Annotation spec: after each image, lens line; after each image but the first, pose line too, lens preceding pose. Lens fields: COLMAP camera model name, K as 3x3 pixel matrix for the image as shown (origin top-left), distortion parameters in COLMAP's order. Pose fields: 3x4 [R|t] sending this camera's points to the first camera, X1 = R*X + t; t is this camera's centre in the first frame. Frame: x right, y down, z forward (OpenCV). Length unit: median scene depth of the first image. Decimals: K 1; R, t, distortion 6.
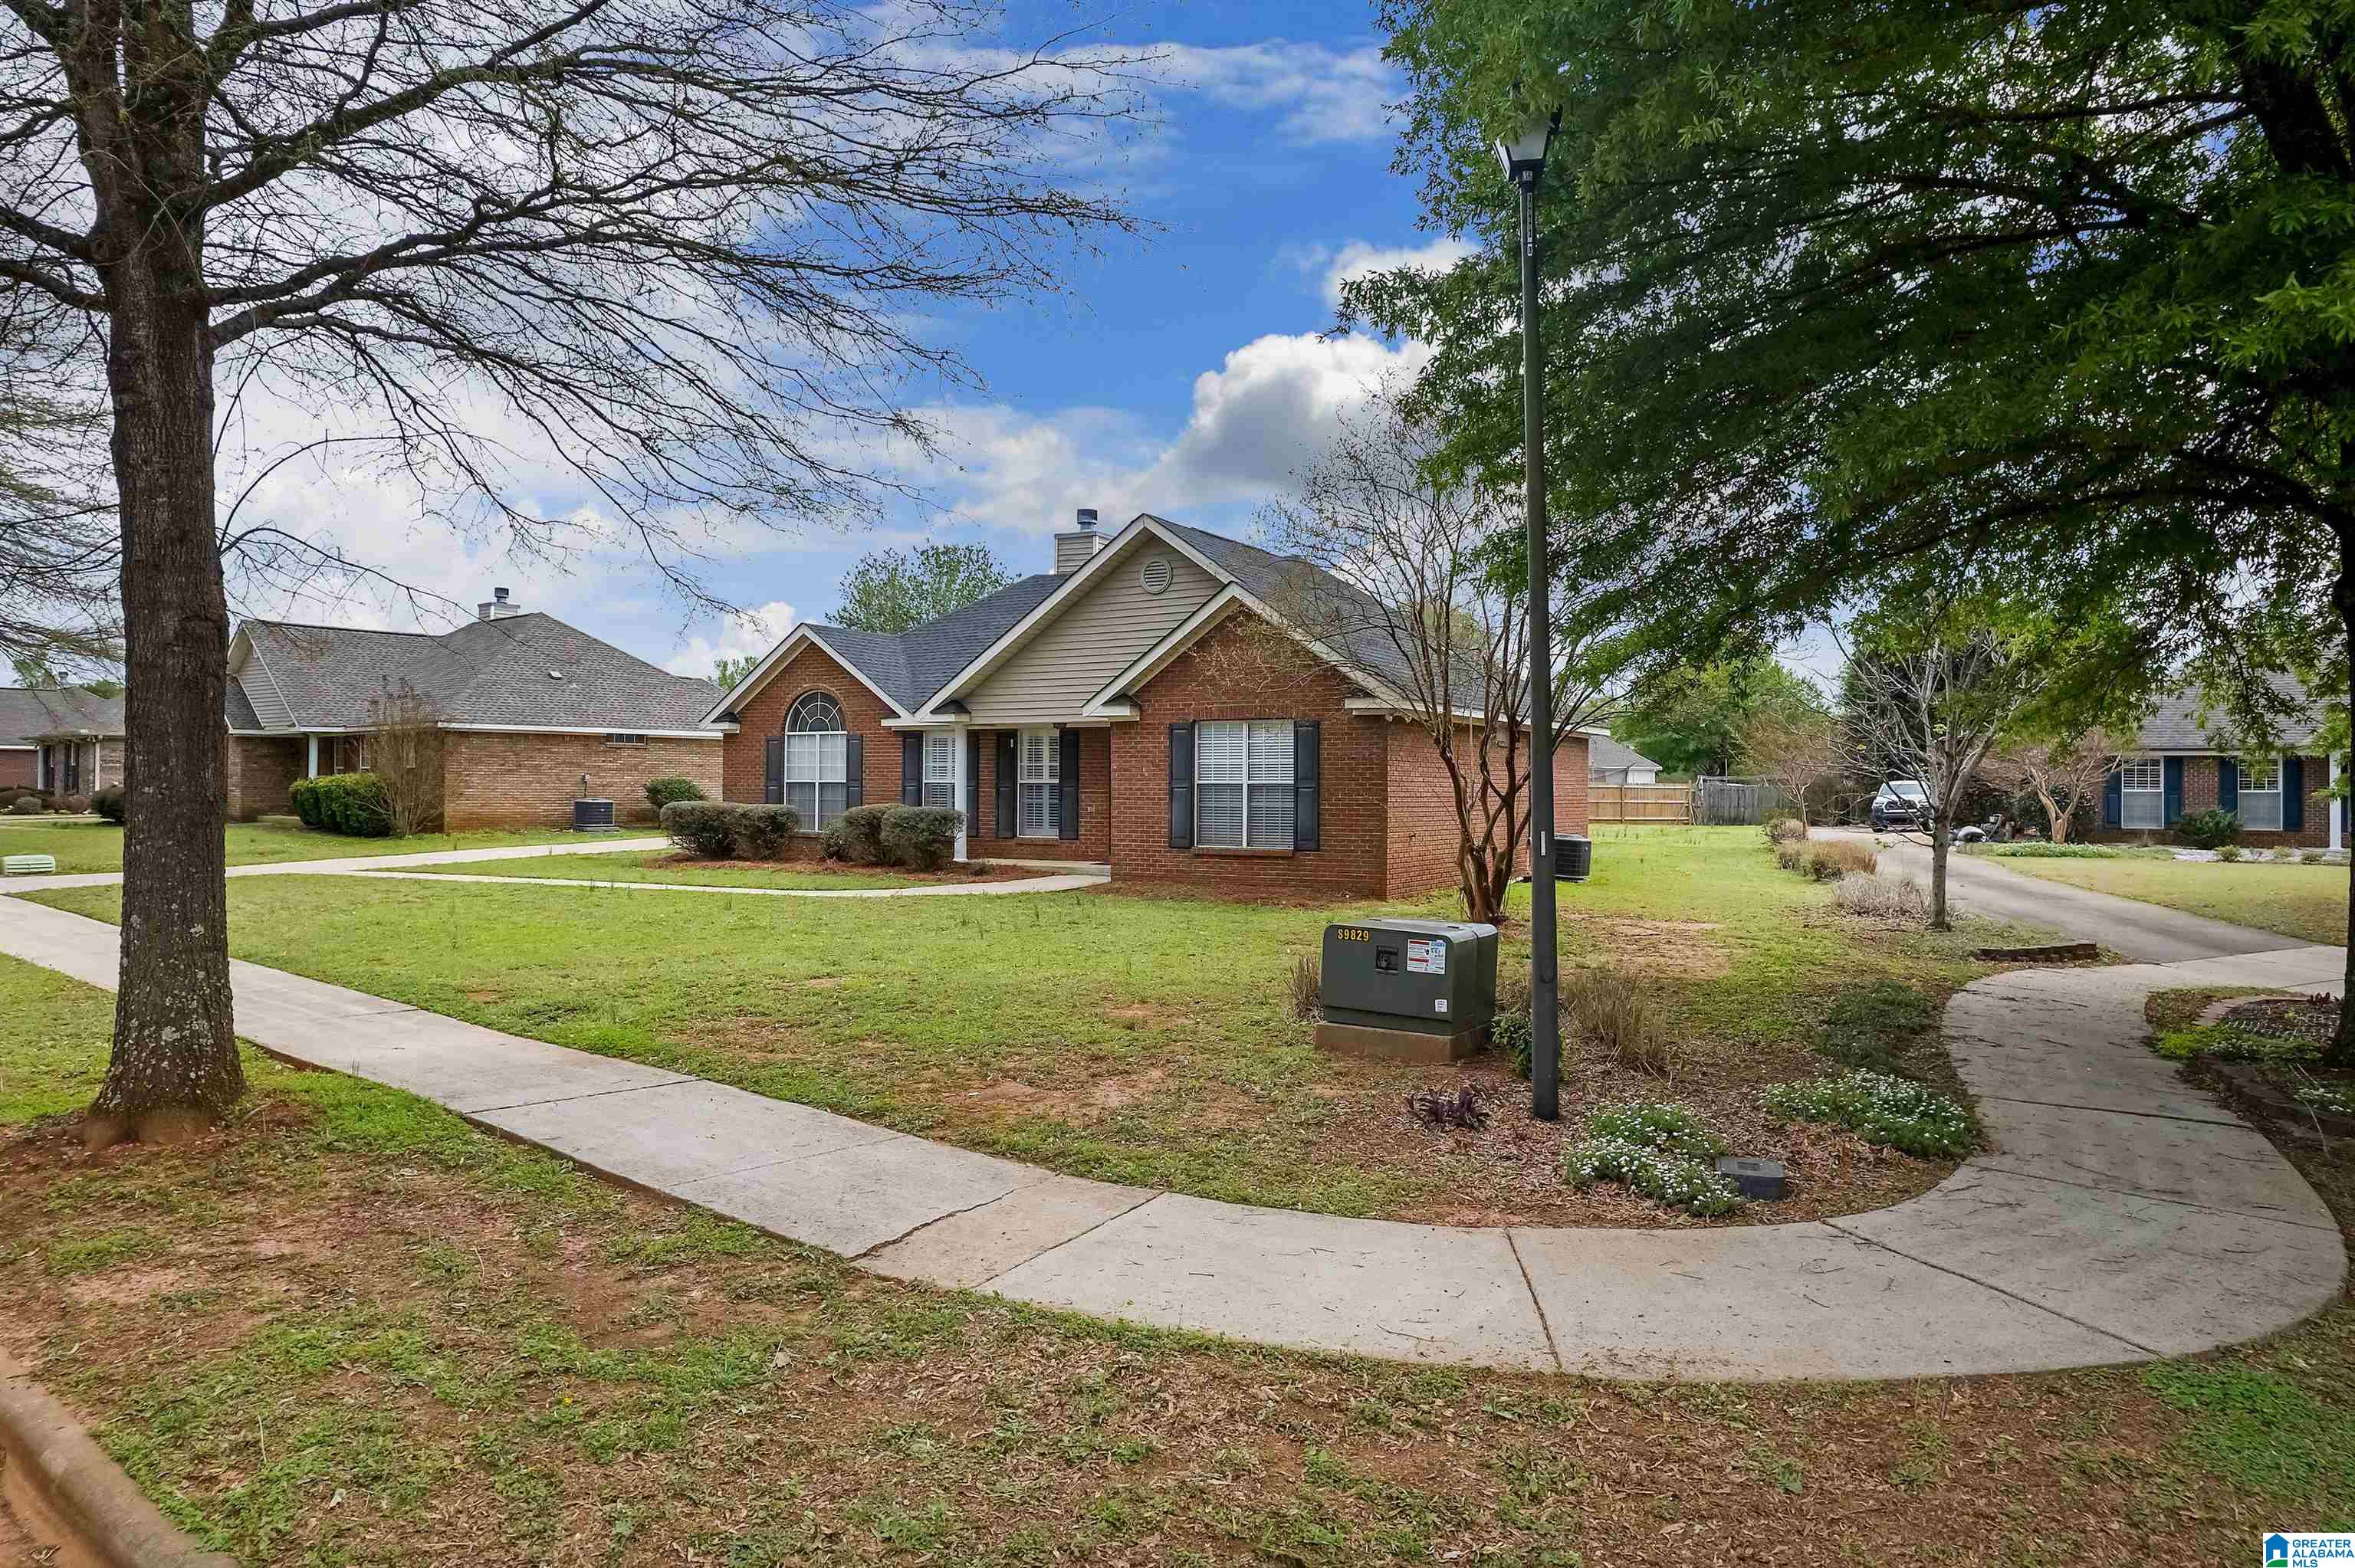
lens RADIAL K [[1531.5, 0, 1183.2], [0, 1531.5, 781.0], [0, 0, 1]] dist [-0.066837, 0.059648]
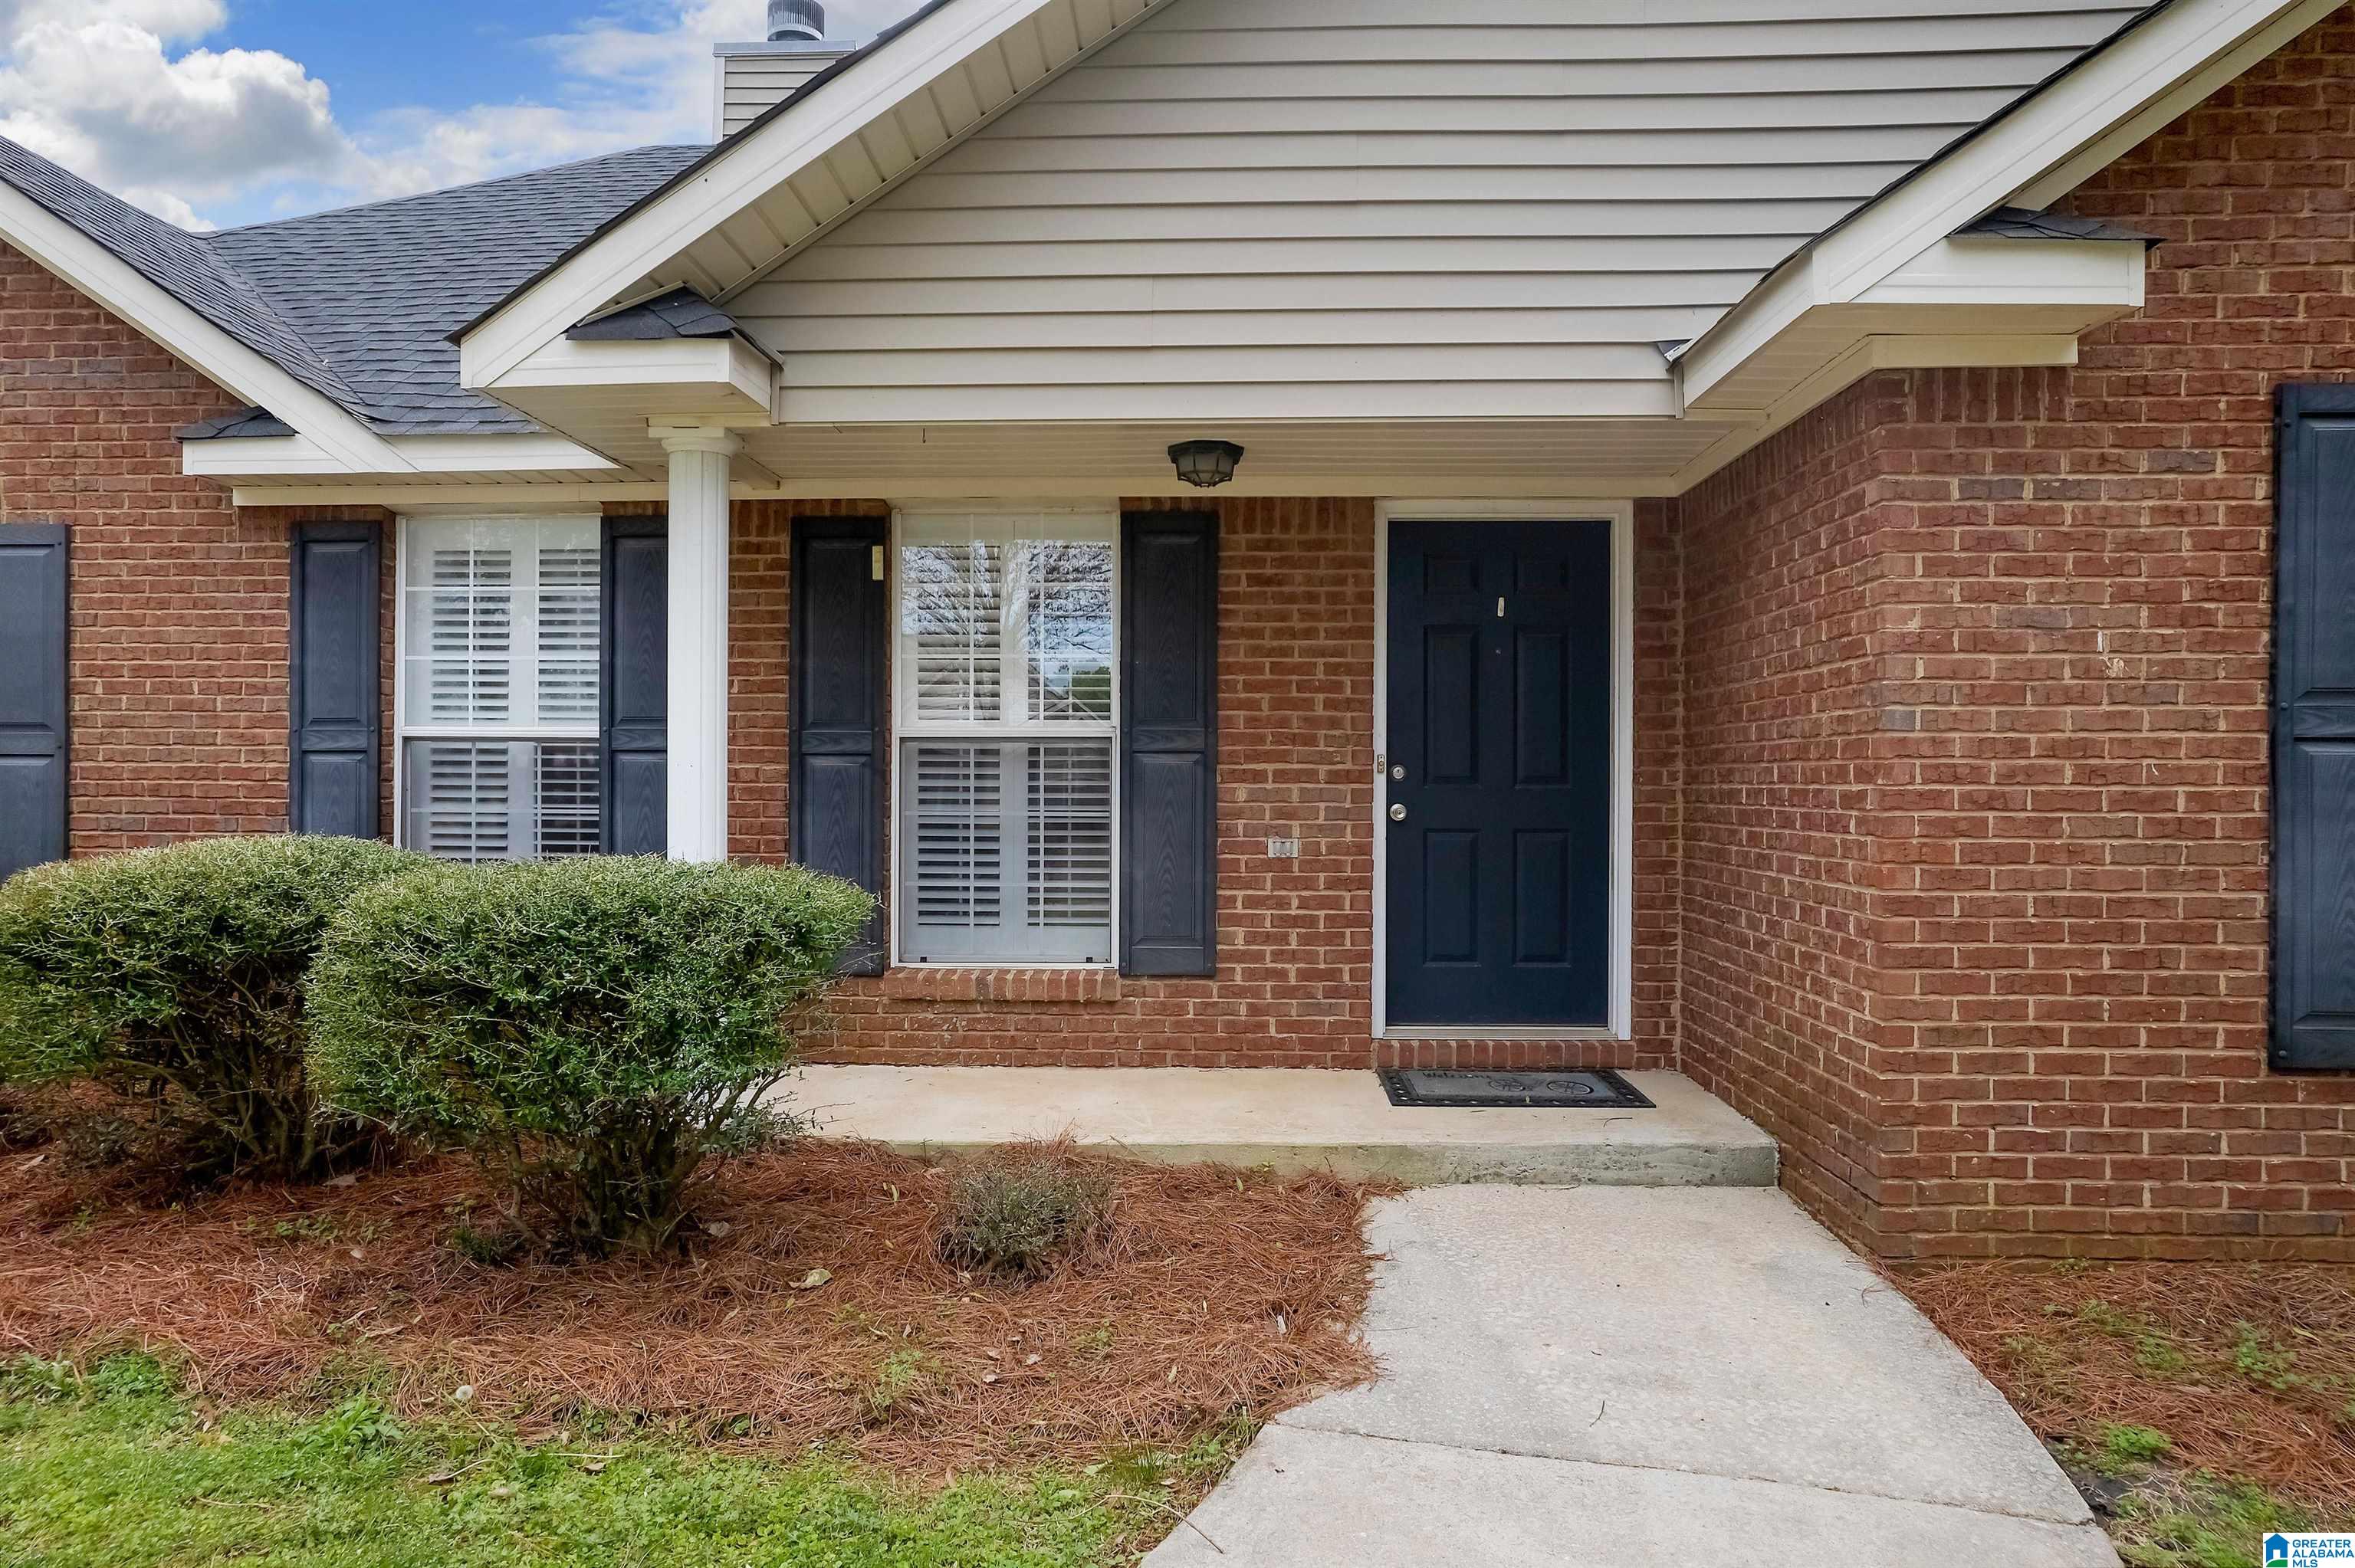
lens RADIAL K [[1531.5, 0, 1183.2], [0, 1531.5, 781.0], [0, 0, 1]] dist [-0.066837, 0.059648]
pose [[0.892532, 0.001326, 0.450983, -0.177606], [-0.001080, 0.999999, -0.000802, 0.008475], [-0.450984, 0.000228, 0.892532, 0.788887]]
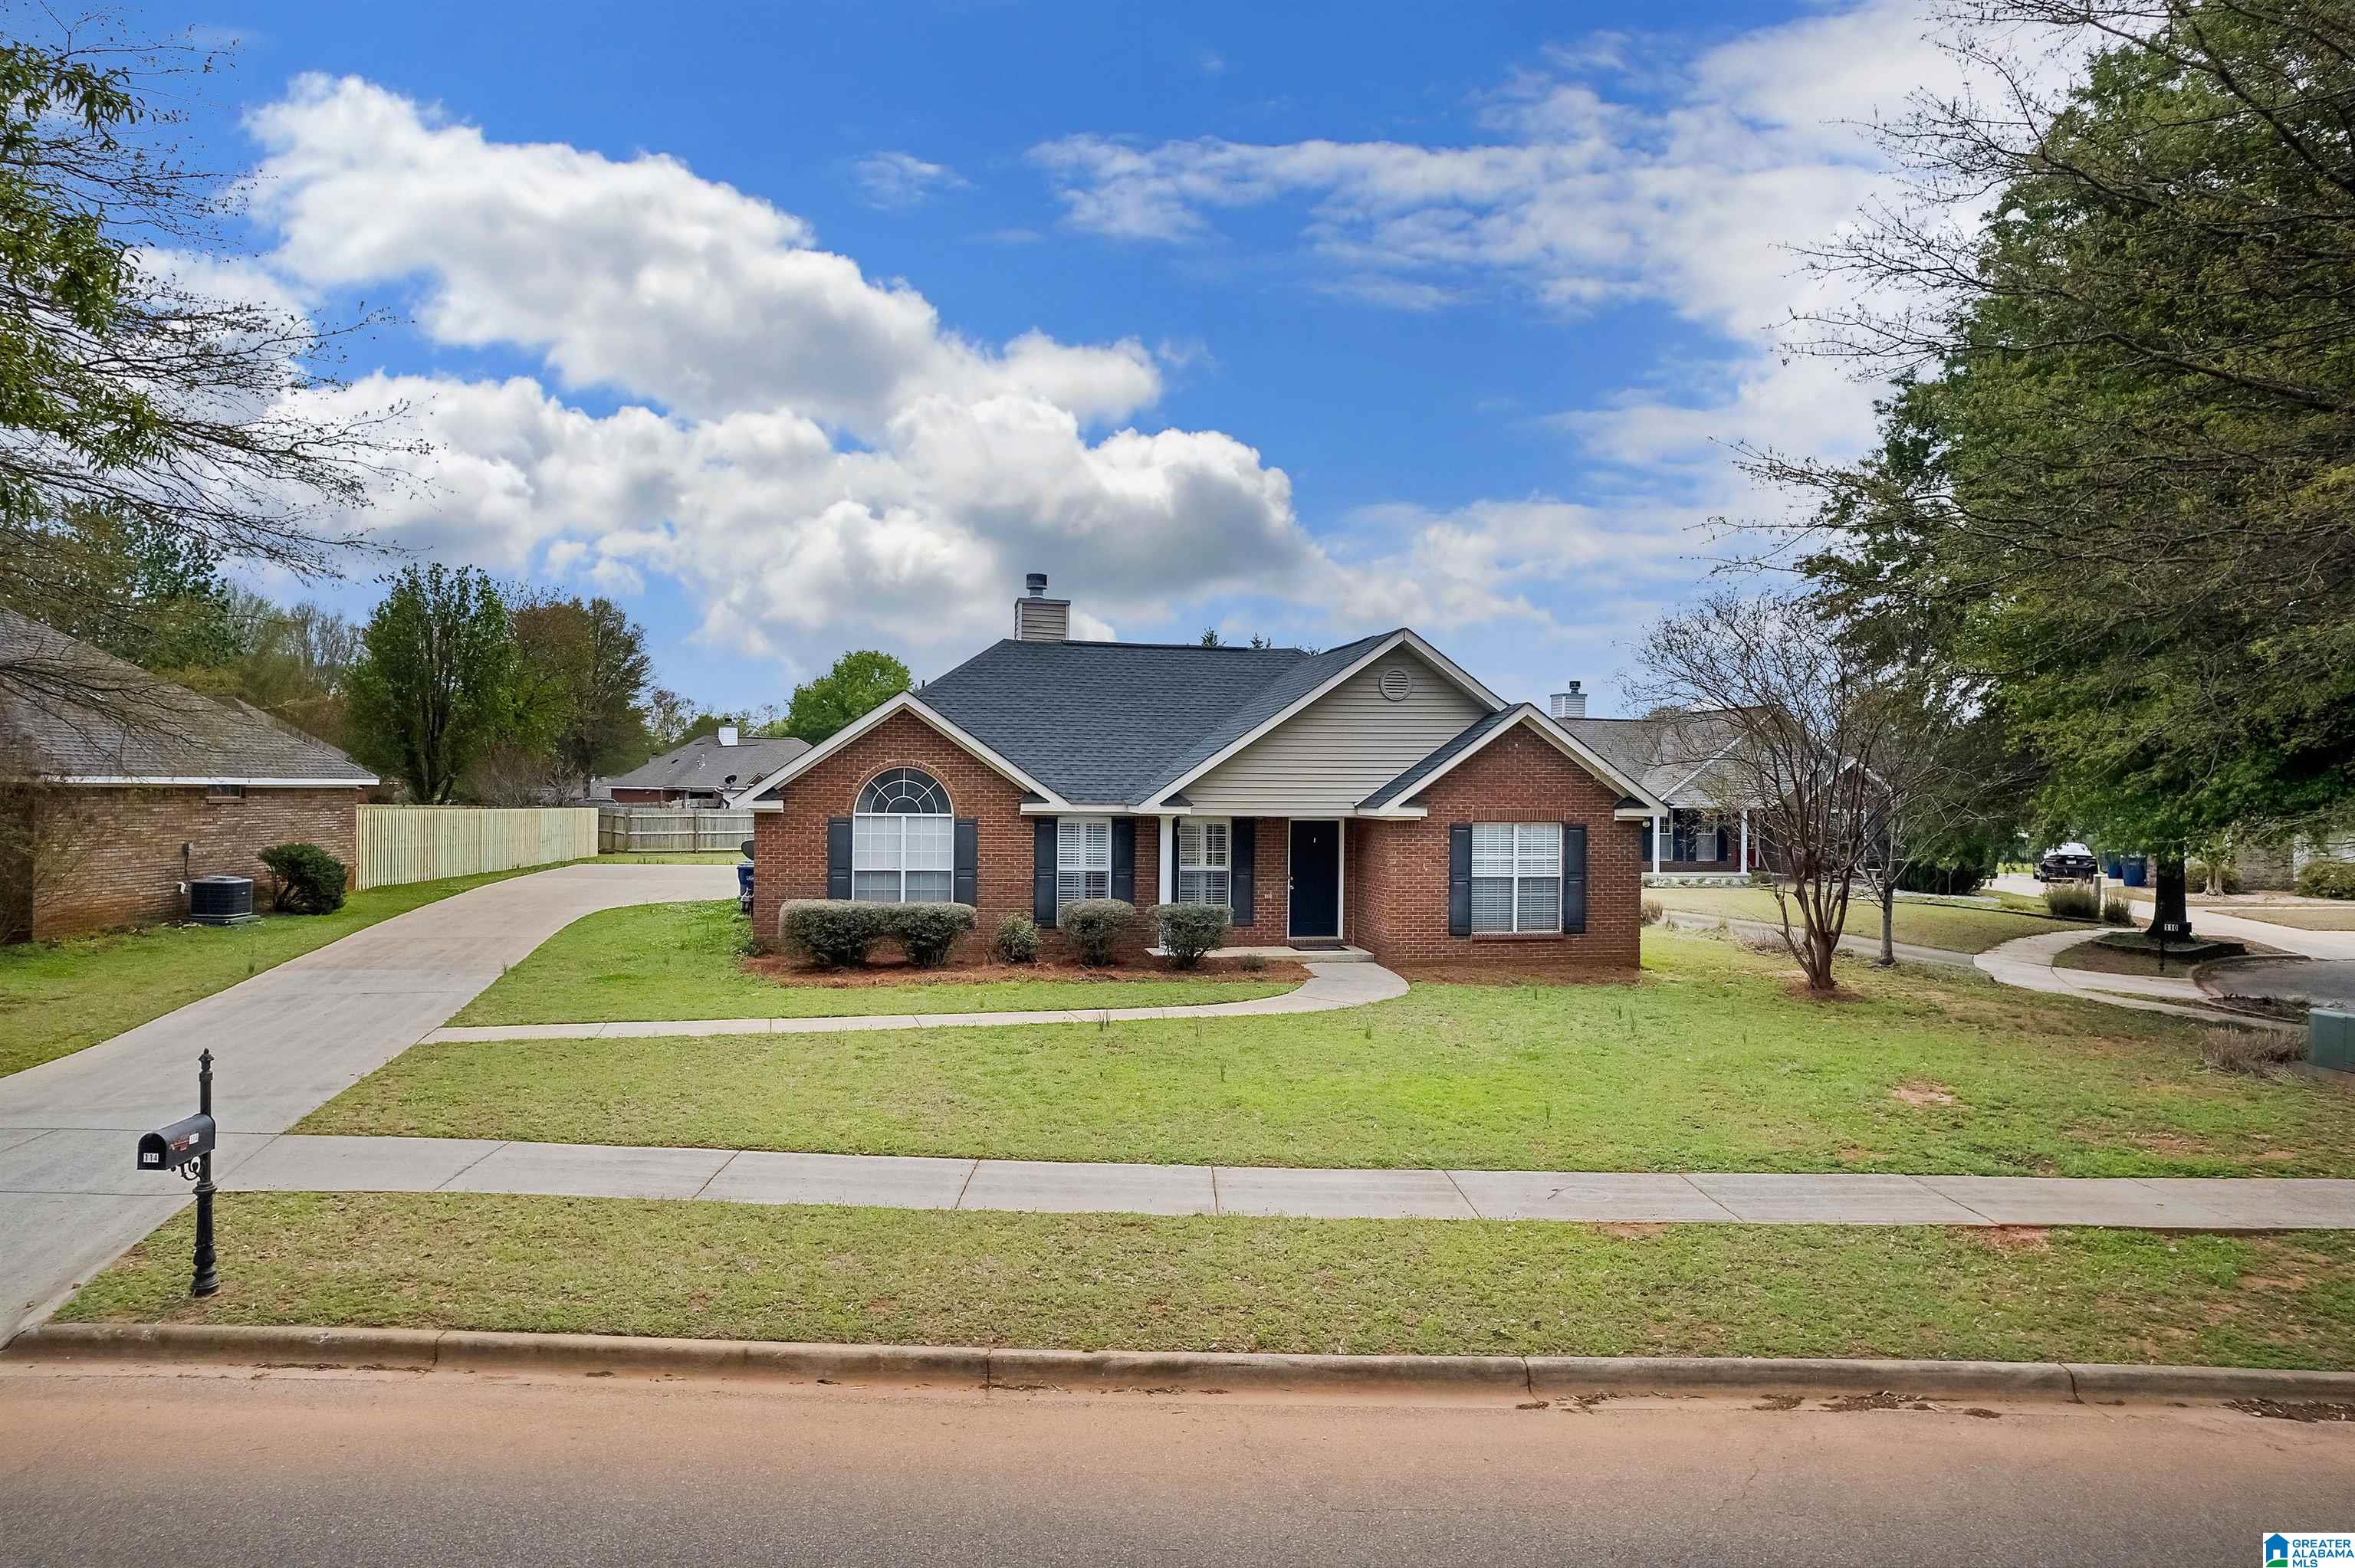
lens RADIAL K [[1531.5, 0, 1183.2], [0, 1531.5, 781.0], [0, 0, 1]] dist [-0.066837, 0.059648]
pose [[0.766621, 0.008108, 0.642049, -0.761935], [-0.008988, 0.999958, -0.001896, -0.056542], [-0.642037, -0.004317, 0.766661, 0.239914]]
